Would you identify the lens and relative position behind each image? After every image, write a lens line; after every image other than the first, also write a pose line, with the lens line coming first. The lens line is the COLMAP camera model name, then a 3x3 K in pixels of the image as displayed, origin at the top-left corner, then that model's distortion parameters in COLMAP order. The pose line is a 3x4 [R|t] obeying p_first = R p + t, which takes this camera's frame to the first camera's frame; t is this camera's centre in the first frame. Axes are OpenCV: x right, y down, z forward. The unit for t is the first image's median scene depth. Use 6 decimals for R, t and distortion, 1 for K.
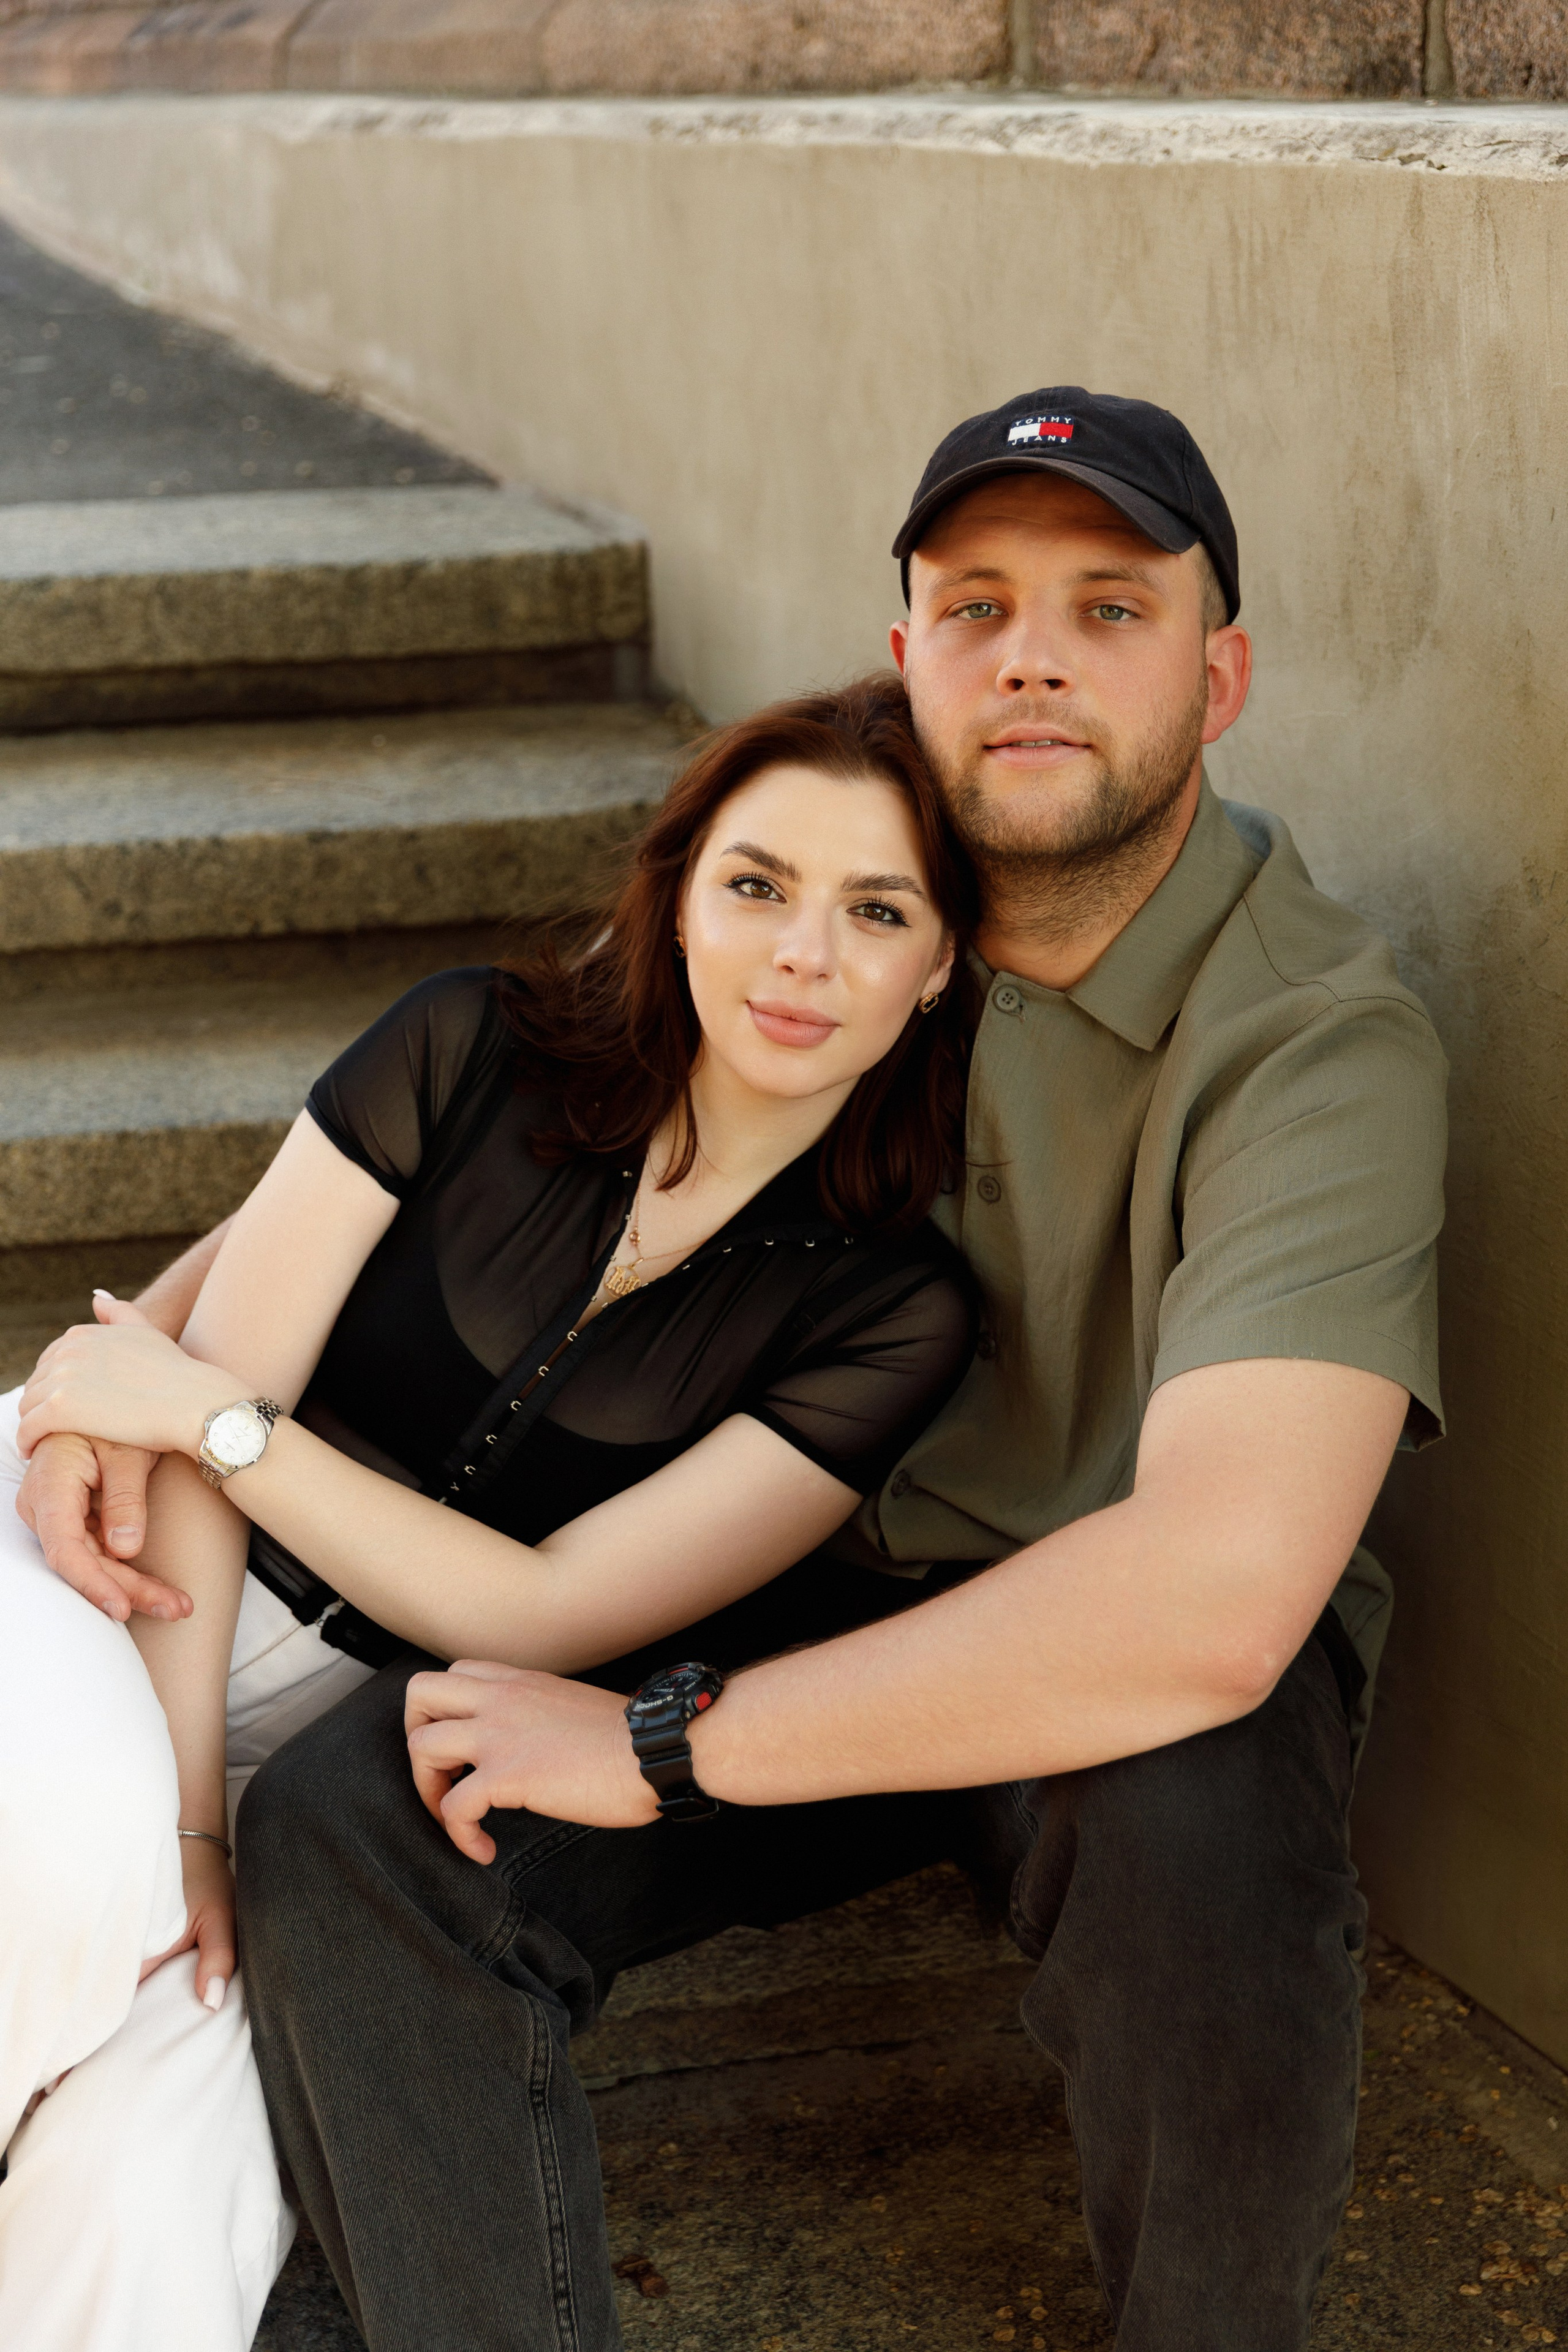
lens RADIAL K [[3180.3, 0, 788.2], [0, 3180.3, 1174.9], [0, 0, 1]] dist [0.010893, 0.000000]
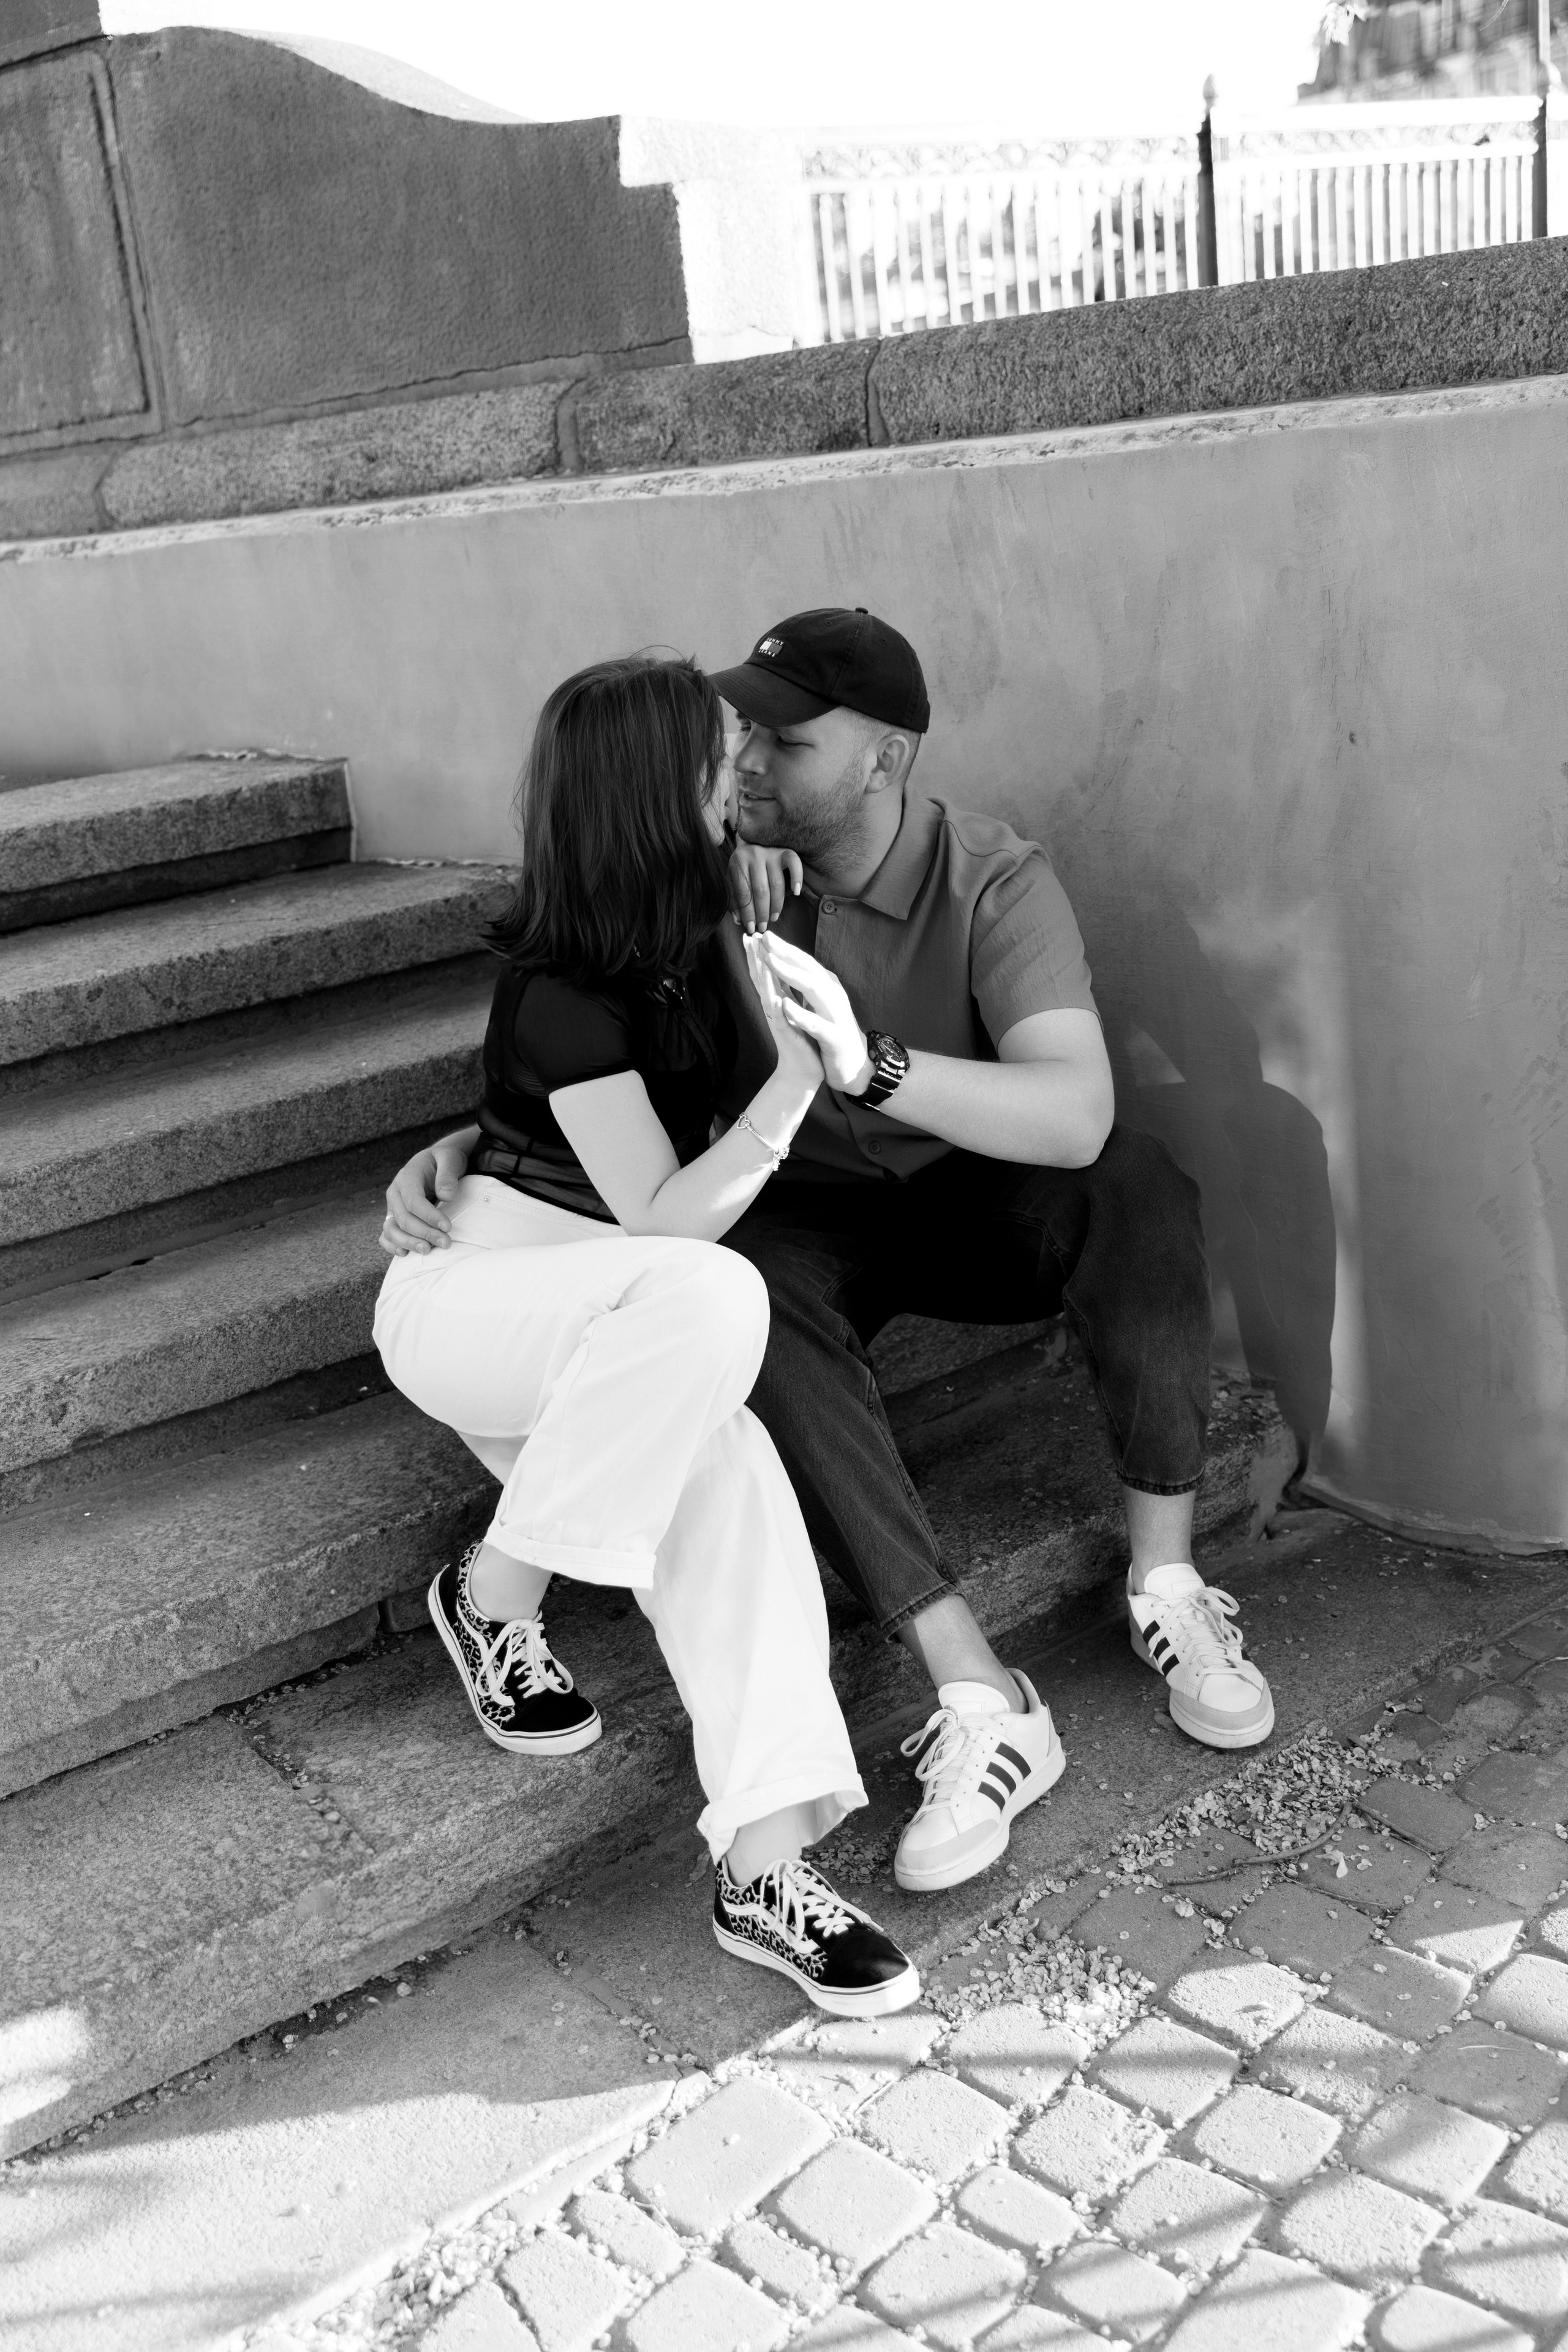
lens RADIAL K [[2479.4, 0, 792.8], [0, 2479.4, 1173.7], [0, 0, 1]] dist [0.010366, 0.000000]
pose [[0.888819, -0.202431, 0.411124, -0.468922], [0.234644, 0.971653, -0.028856, 0.115261], [-0.393629, 0.122116, 0.911122, -0.287936]]
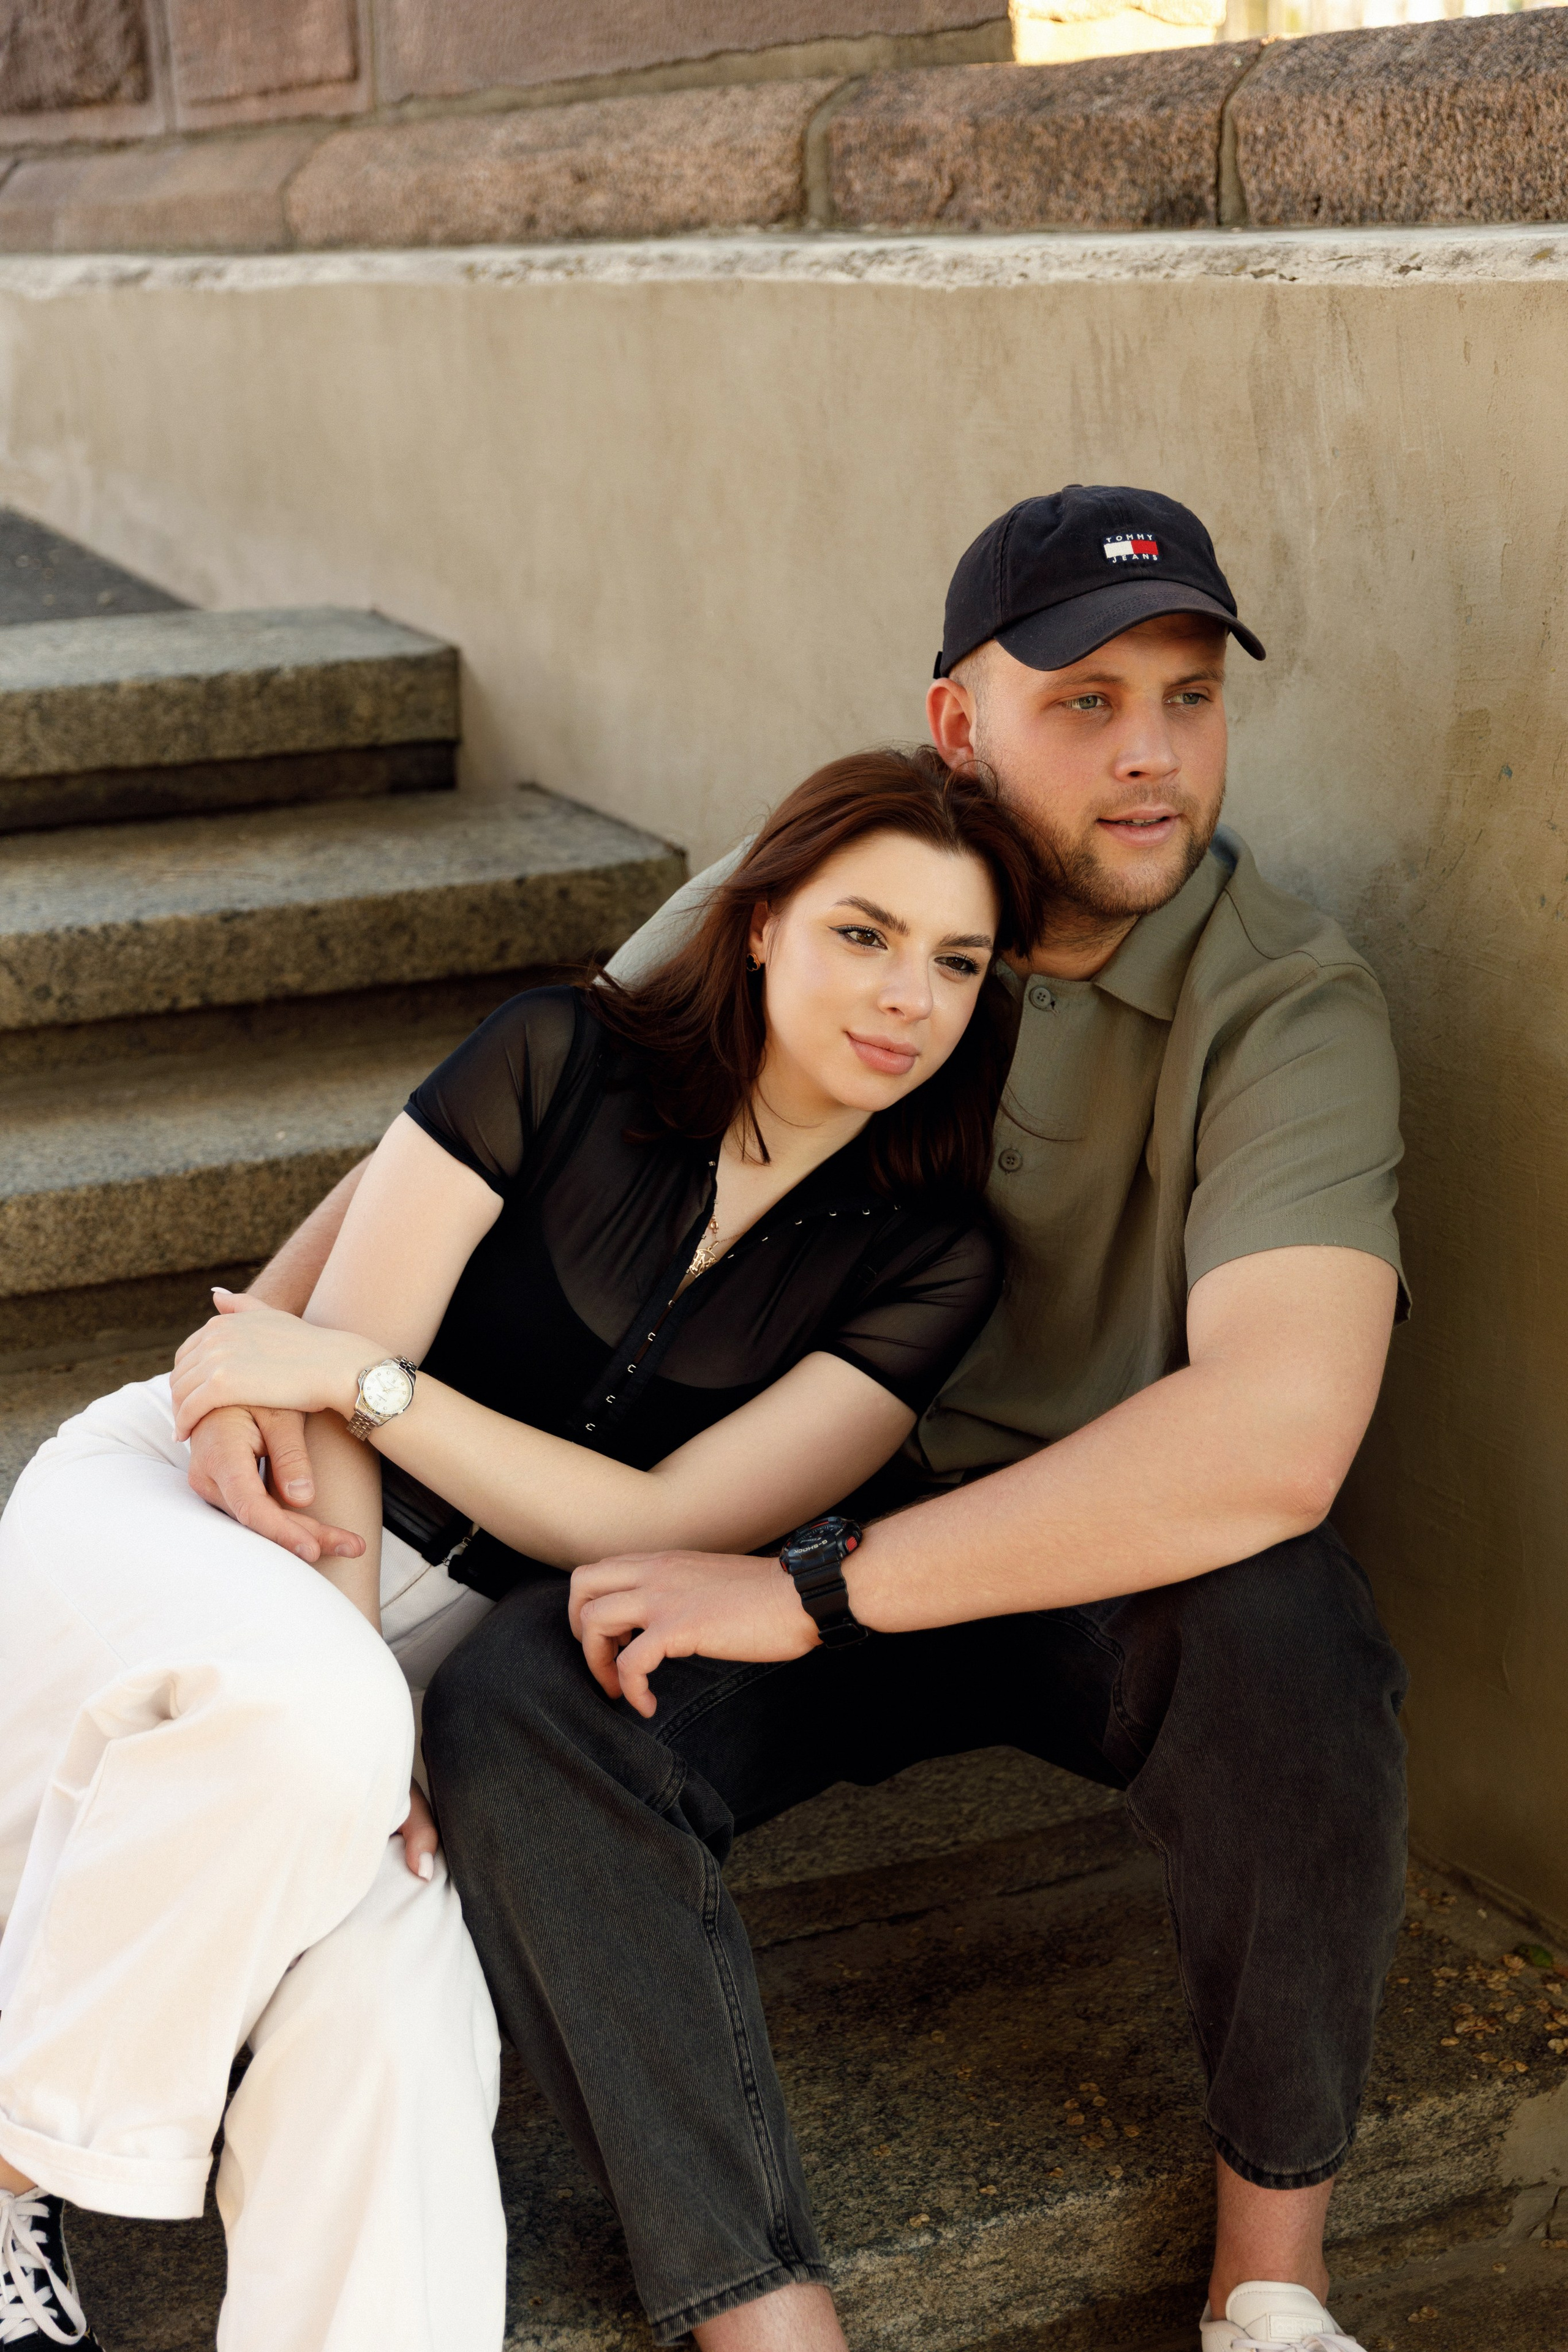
lens RADIAL K [[3180.3, 0, 795.1], [0, 3180.3, 1178.0], [0, 0, 1]] dist [0.010893, 0.000000]
pose [[0.985570, -0.066322, 0.155732, -0.132119], [0.073275, 0.996536, -0.039332, 0.040501], [-0.152584, 0.050176, 0.987016, -0.104298]]
